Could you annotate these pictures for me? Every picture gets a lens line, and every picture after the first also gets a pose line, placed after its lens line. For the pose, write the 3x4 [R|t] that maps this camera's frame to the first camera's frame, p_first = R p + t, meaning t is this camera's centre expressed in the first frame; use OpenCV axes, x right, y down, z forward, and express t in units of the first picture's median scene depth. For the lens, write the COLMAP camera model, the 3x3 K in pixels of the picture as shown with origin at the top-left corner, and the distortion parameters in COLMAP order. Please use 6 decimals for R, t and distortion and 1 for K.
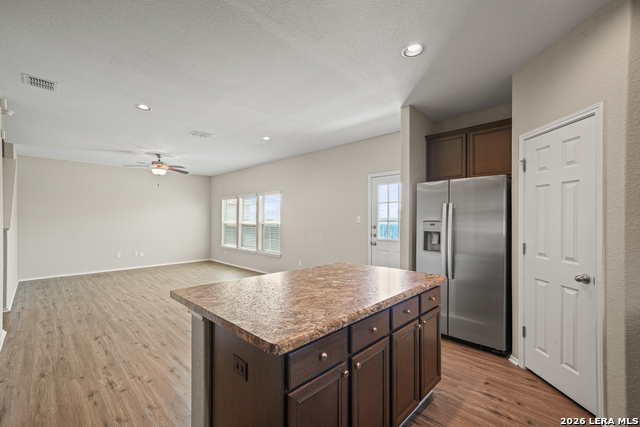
lens RADIAL K [[279.0, 0, 319.3], [0, 279.0, 218.1], [0, 0, 1]] dist [0.009647, 0.000284]
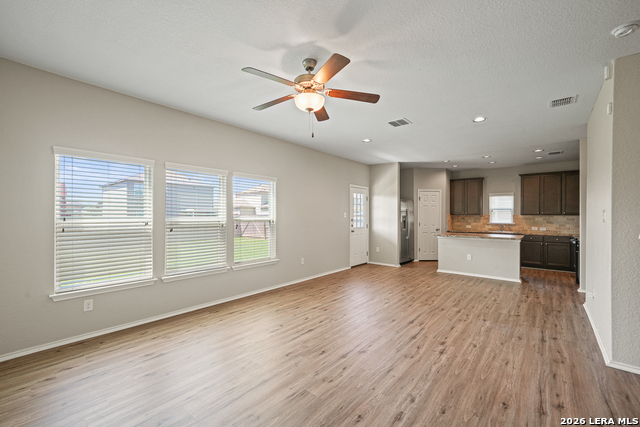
lens RADIAL K [[273.9, 0, 319.9], [0, 273.9, 214.7], [0, 0, 1]] dist [-0.000055, -0.000194]
pose [[-0.086976, 0.001199, 0.996210, -1.642315], [-0.010080, 0.999947, -0.002084, 0.010710], [-0.996159, -0.010223, -0.086959, 1.699757]]
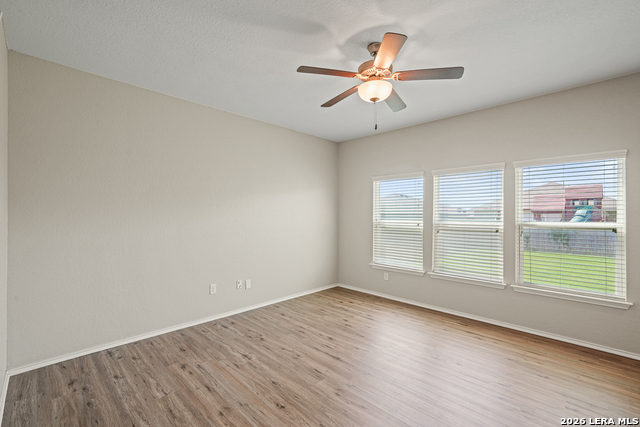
lens RADIAL K [[276.3, 0, 317.5], [0, 276.3, 217.7], [0, 0, 1]] dist [0.001377, 0.000591]
pose [[0.999777, 0.001658, -0.021042, -1.064751], [-0.001510, 0.999974, 0.007039, 0.005485], [0.021053, -0.007006, 0.999754, 1.038610]]
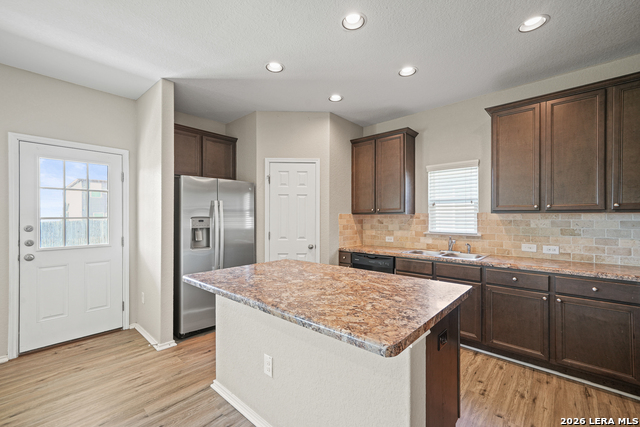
lens RADIAL K [[276.3, 0, 317.5], [0, 276.3, 217.7], [0, 0, 1]] dist [0.001377, 0.000591]
pose [[-0.043678, -0.002079, 0.999043, -0.512389], [-0.004151, 0.999990, 0.001899, 0.007575], [-0.999037, -0.004064, -0.043687, 0.565141]]
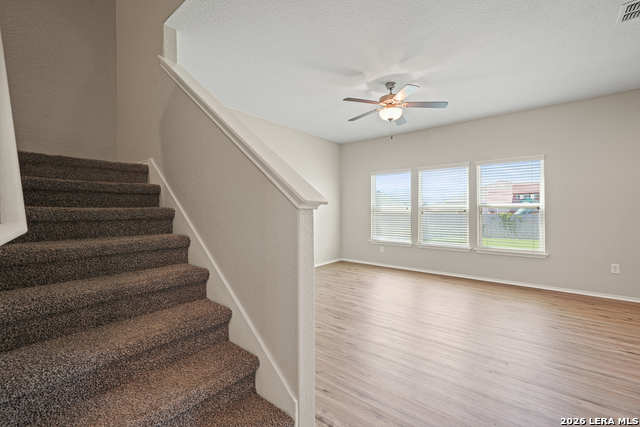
lens RADIAL K [[266.5, 0, 320.0], [0, 266.5, 213.5], [0, 0, 1]] dist [0.002076, 0.000088]
pose [[0.996849, -0.004903, 0.079173, -1.264868], [0.004174, 0.999947, 0.009364, 0.054673], [-0.079215, -0.009004, 0.996817, 0.774162]]
